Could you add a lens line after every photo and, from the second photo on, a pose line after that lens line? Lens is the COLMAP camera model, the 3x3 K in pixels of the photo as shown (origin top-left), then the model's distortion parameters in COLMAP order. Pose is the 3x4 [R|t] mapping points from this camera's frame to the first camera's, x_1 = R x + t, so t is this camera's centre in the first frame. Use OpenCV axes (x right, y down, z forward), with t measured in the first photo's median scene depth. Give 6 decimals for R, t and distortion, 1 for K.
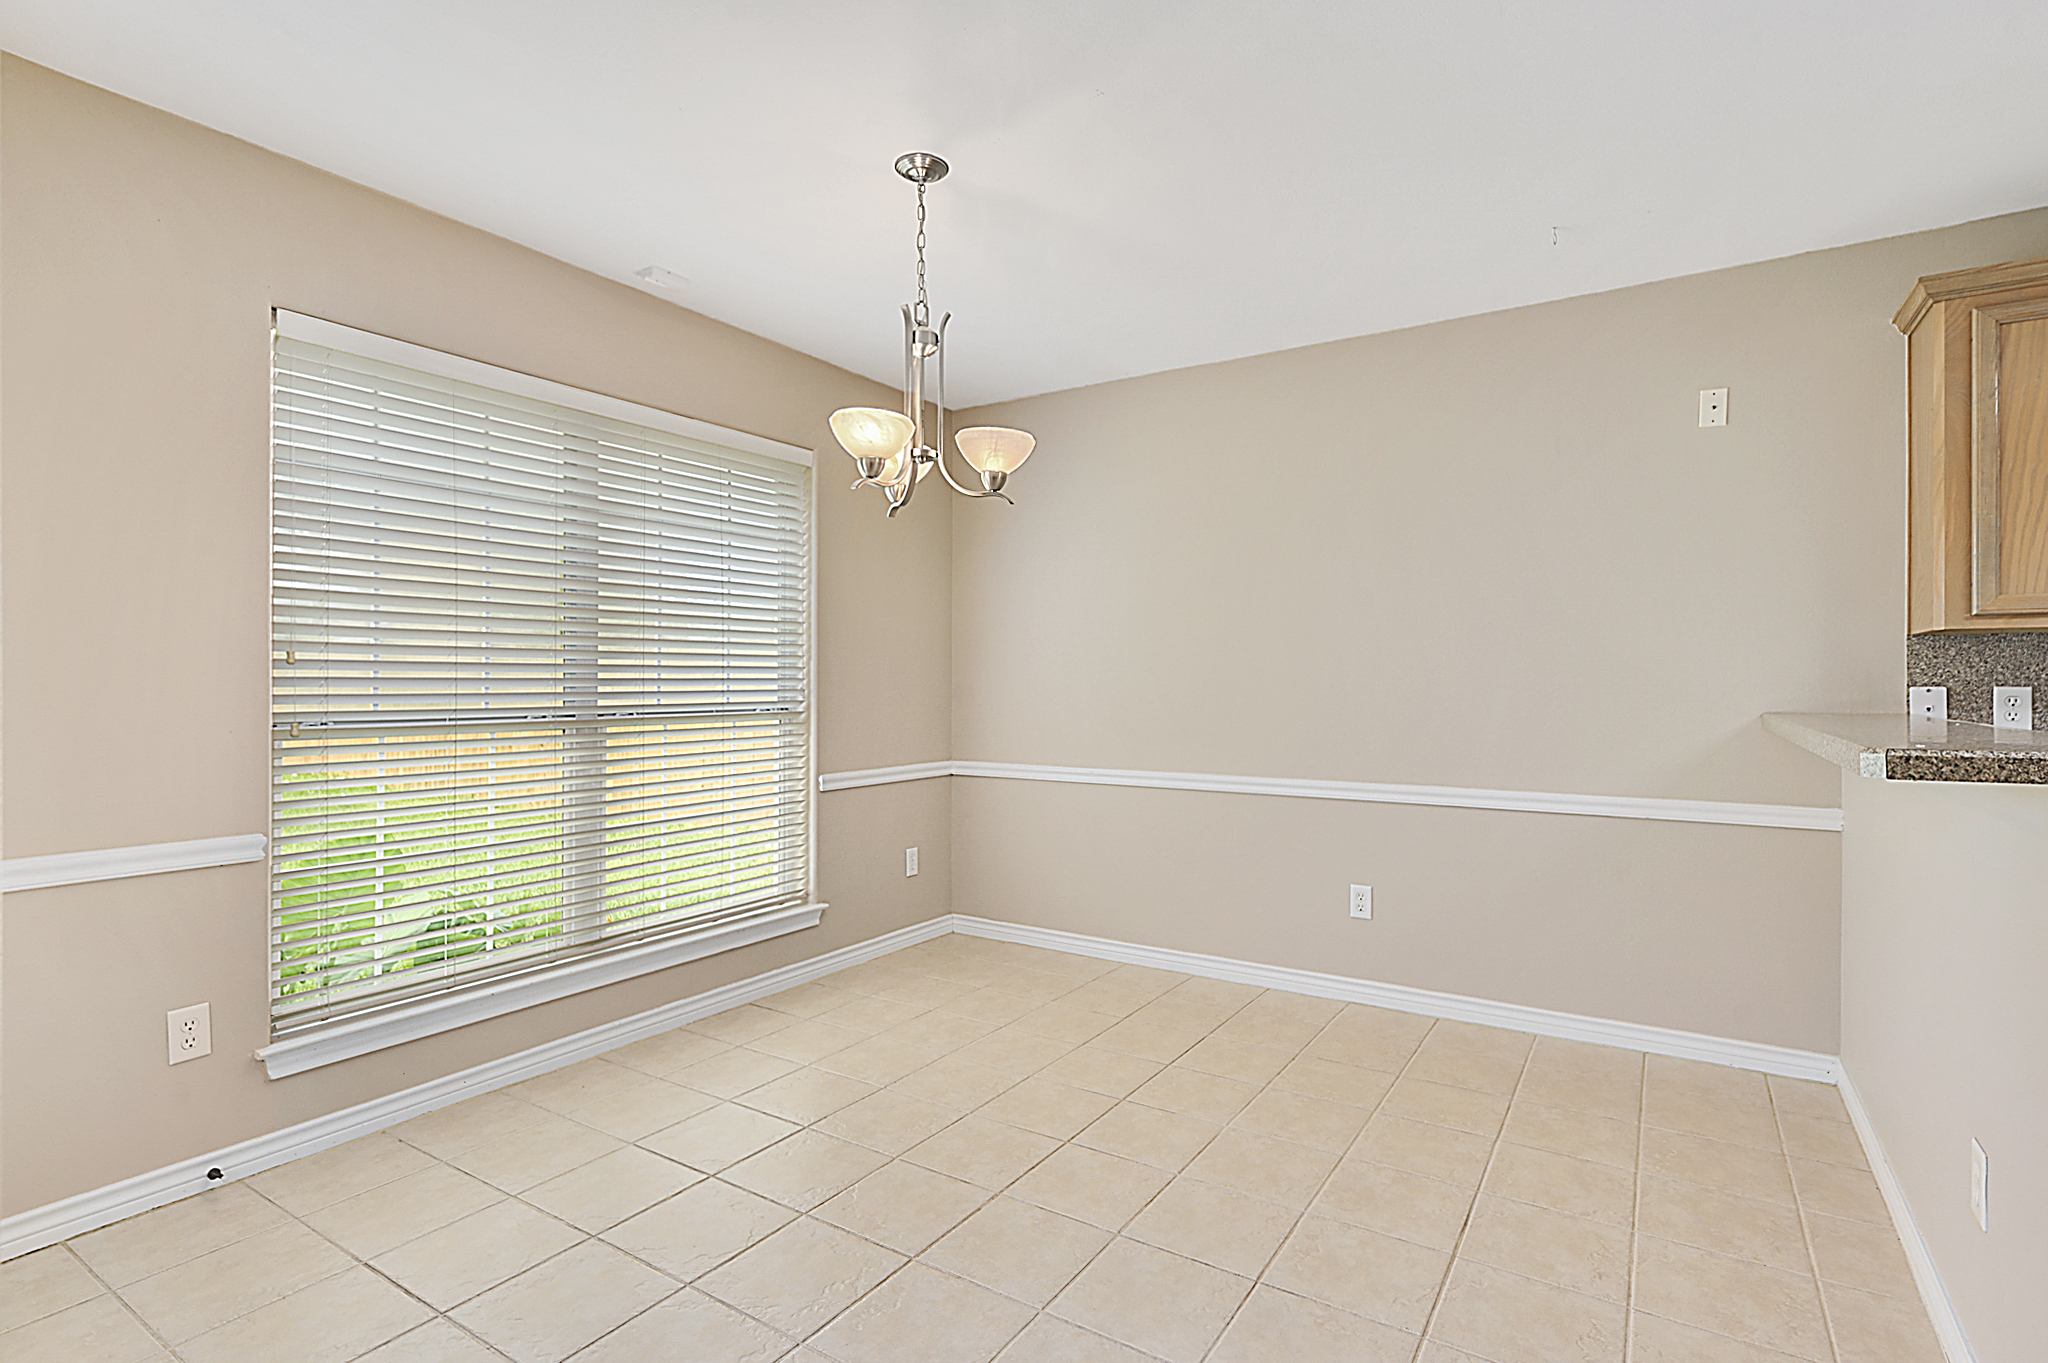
lens RADIAL K [[998.2, 0, 1024.5], [0, 998.2, 685.1], [0, 0, 1]] dist [-0.000576, -0.000077]
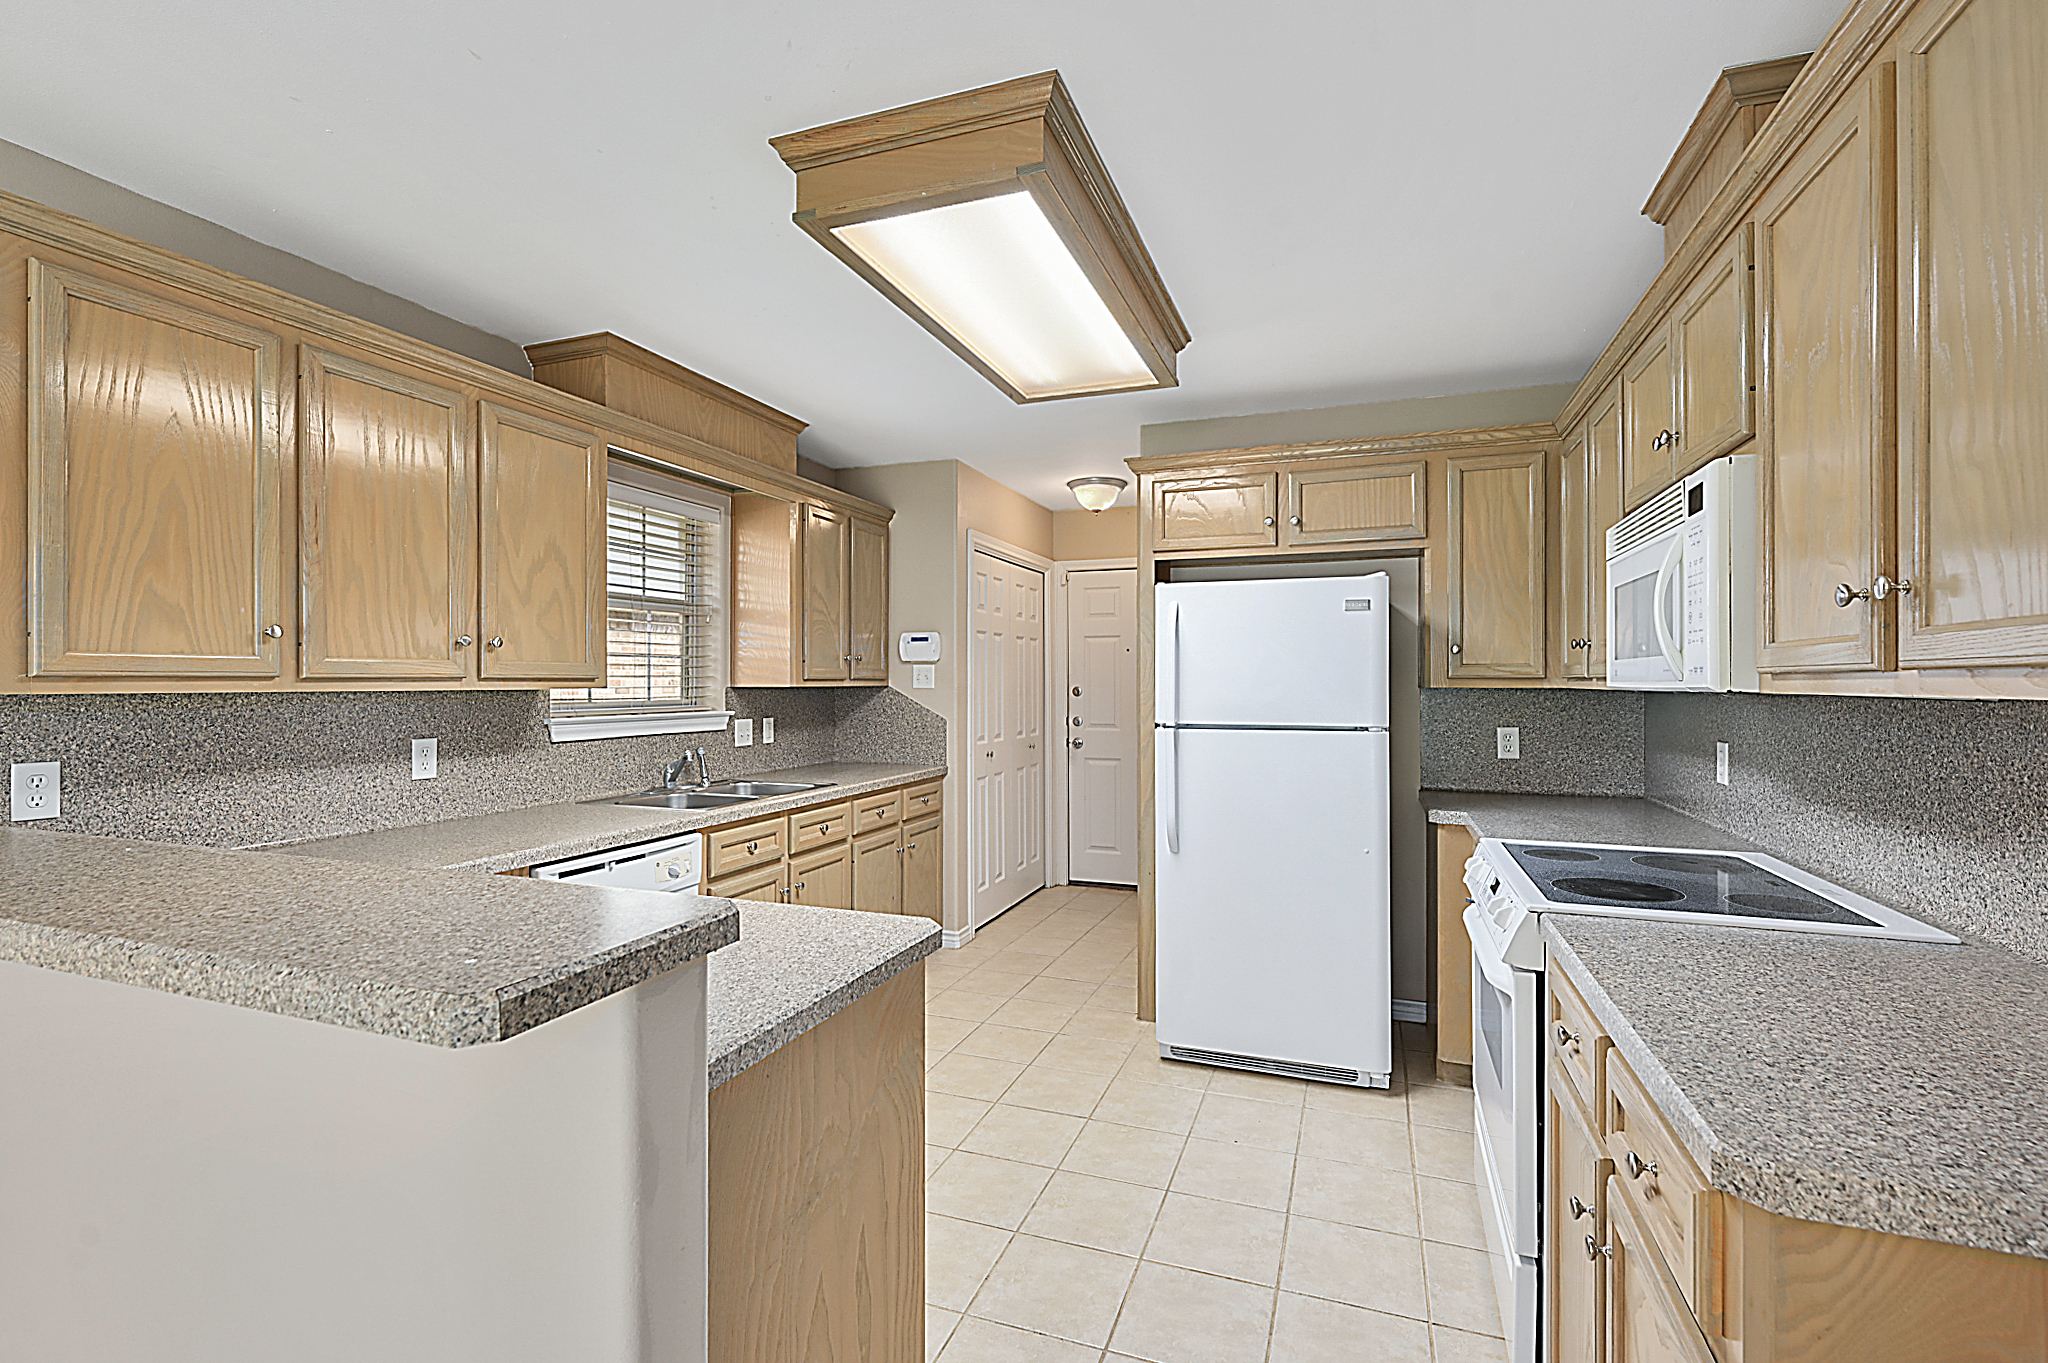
lens RADIAL K [[921.6, 0, 1024.1], [0, 921.6, 682.9], [0, 0, 1]] dist [-0.000430, -0.000108]
pose [[-0.213077, -0.001372, 0.977034, 0.137584], [0.000938, 0.999998, 0.001609, -0.066427], [-0.977035, 0.001260, -0.213075, 0.437802]]
